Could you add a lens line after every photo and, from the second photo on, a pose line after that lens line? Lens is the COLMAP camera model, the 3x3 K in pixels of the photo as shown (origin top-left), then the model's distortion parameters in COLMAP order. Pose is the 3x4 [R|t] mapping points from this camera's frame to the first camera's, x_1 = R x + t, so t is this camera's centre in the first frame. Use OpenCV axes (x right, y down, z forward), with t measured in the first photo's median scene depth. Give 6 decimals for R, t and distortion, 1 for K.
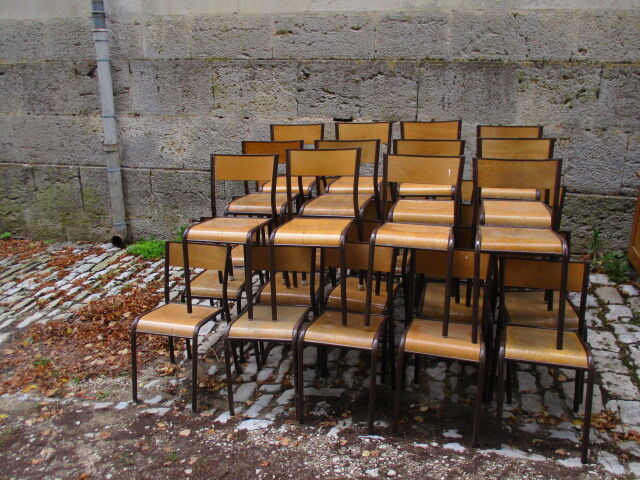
lens RADIAL K [[533.1, 0, 320.0], [0, 533.1, 240.0], [0, 0, 1]] dist [-0.002658, -0.013072]
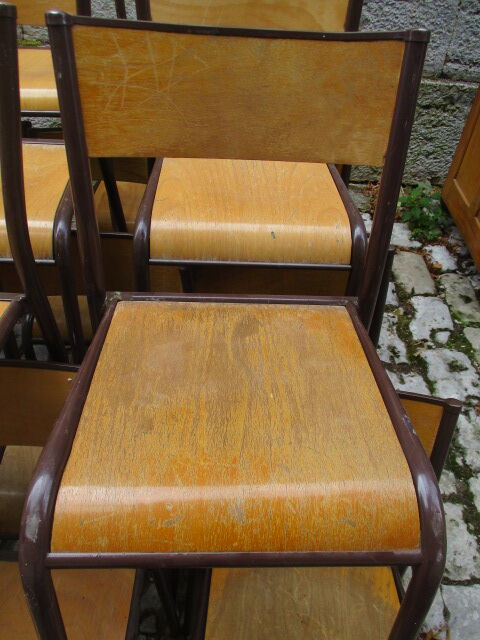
lens RADIAL K [[533.1, 0, 240.0], [0, 533.1, 320.0], [0, 0, 1]] dist [-0.002658, -0.013072]
pose [[0.959147, -0.118783, 0.256762, 0.212451], [0.004179, 0.913435, 0.406962, -0.094171], [-0.282876, -0.389264, 0.876615, 0.541660]]
